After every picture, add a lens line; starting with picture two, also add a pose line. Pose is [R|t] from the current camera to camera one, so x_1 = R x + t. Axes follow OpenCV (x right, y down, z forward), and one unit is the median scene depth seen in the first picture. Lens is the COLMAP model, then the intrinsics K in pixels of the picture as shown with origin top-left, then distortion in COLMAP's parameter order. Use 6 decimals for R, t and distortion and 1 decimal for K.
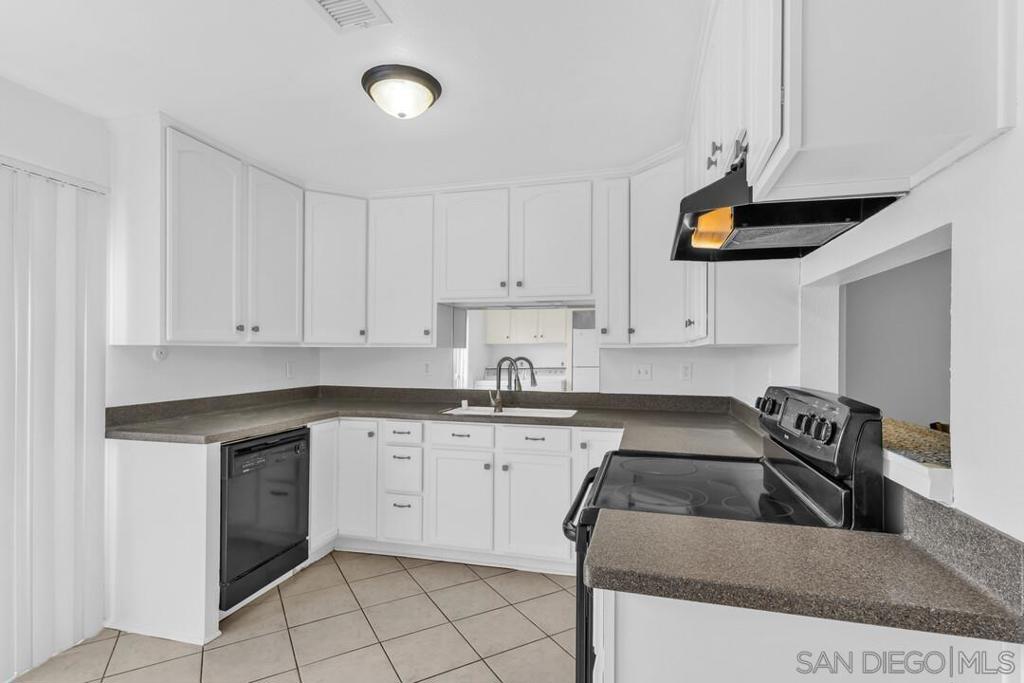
lens RADIAL K [[494.2, 0, 512.0], [0, 494.2, 347.1], [0, 0, 1]] dist [0.021640, -0.000012]
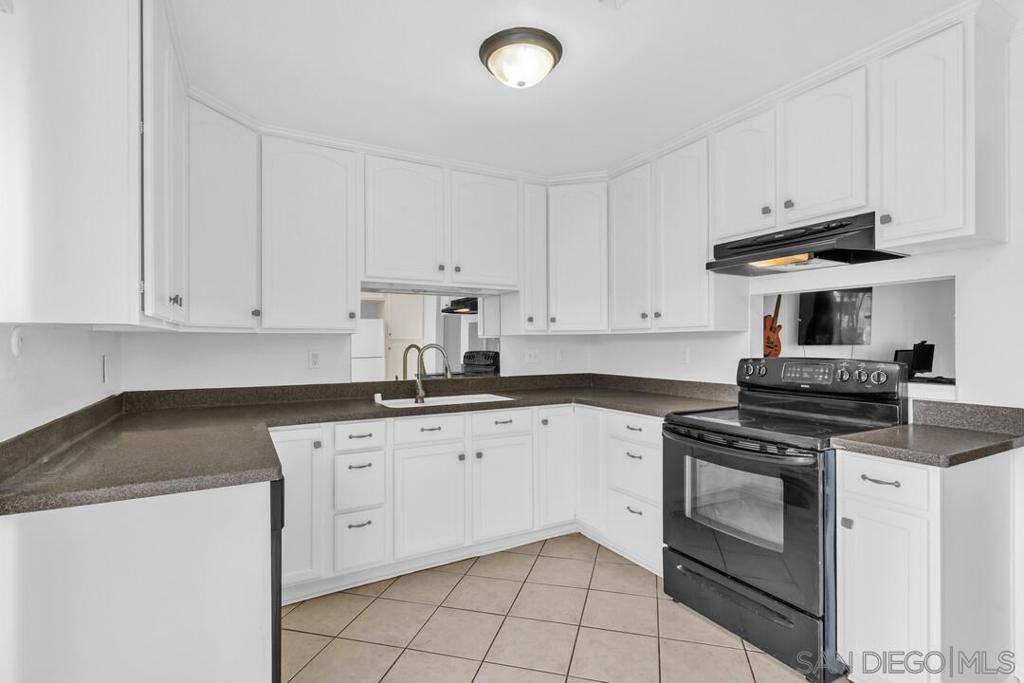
lens RADIAL K [[494.2, 0, 509.2], [0, 494.2, 339.6], [0, 0, 1]] dist [0.021640, -0.000012]
pose [[0.718471, -0.002729, 0.695552, -0.620190], [0.001505, 0.999996, 0.002369, 0.010494], [-0.695555, -0.000655, 0.718472, 0.234322]]
